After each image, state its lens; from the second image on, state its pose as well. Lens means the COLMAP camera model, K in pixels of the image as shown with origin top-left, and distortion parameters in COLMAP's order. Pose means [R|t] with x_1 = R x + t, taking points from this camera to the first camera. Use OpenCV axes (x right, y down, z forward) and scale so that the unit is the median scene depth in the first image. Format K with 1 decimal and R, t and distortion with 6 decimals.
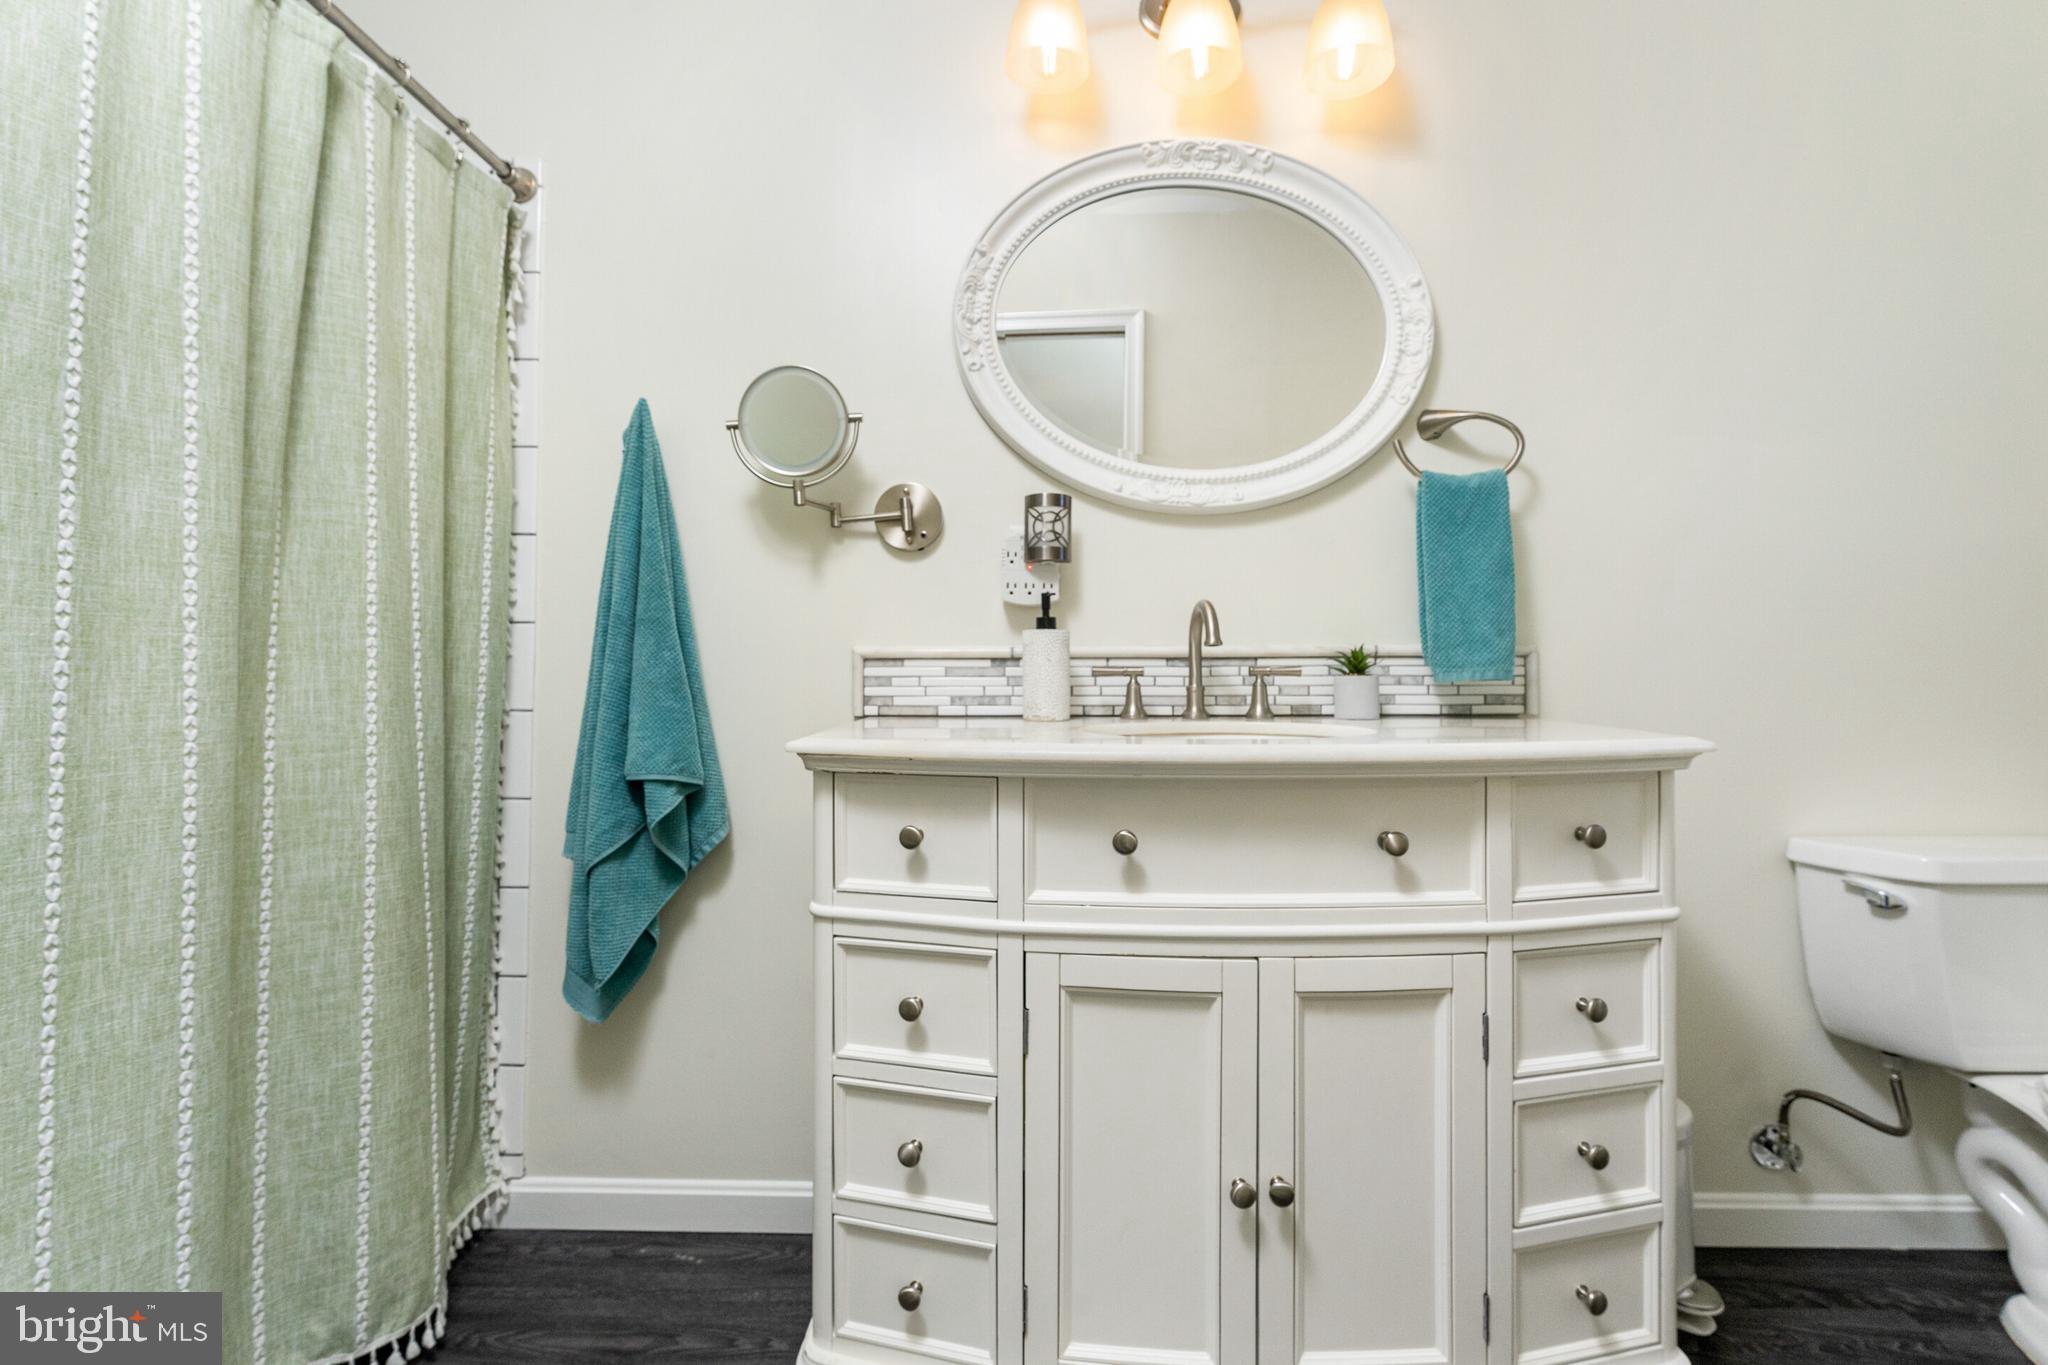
lens RADIAL K [[929.2, 0, 1031.4], [0, 929.2, 653.6], [0, 0, 1]] dist [-0.000774, 0.000186]
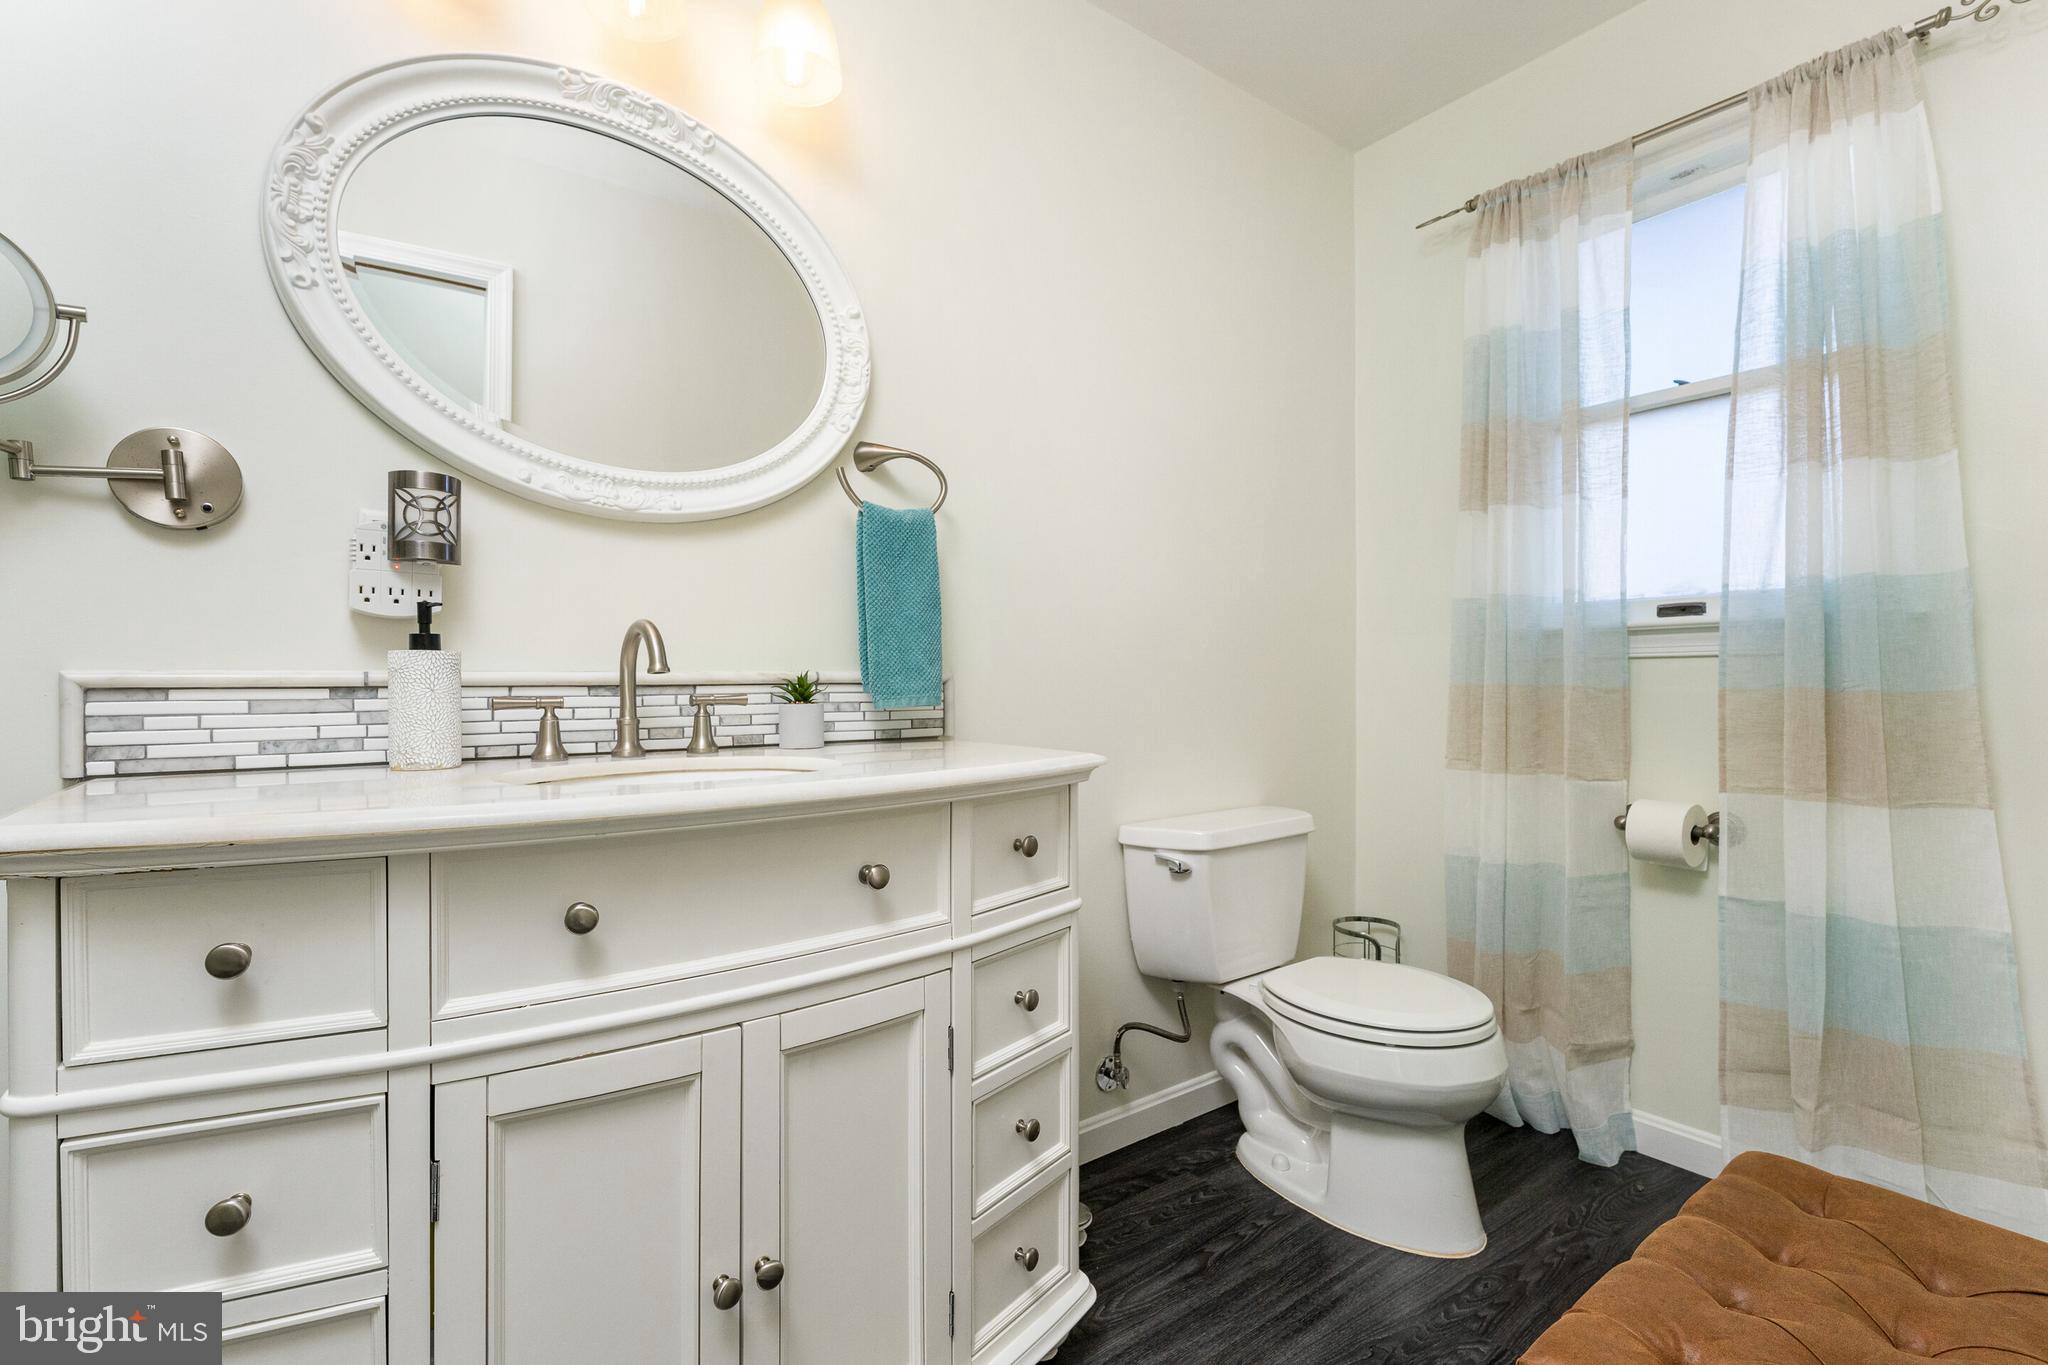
lens RADIAL K [[929.2, 0, 1027.4], [0, 929.2, 678.9], [0, 0, 1]] dist [-0.000774, 0.000186]
pose [[0.784349, 0.000542, 0.620320, -0.070371], [-0.005821, 0.999962, 0.006487, -0.010006], [-0.620293, -0.008699, 0.784322, 0.090339]]
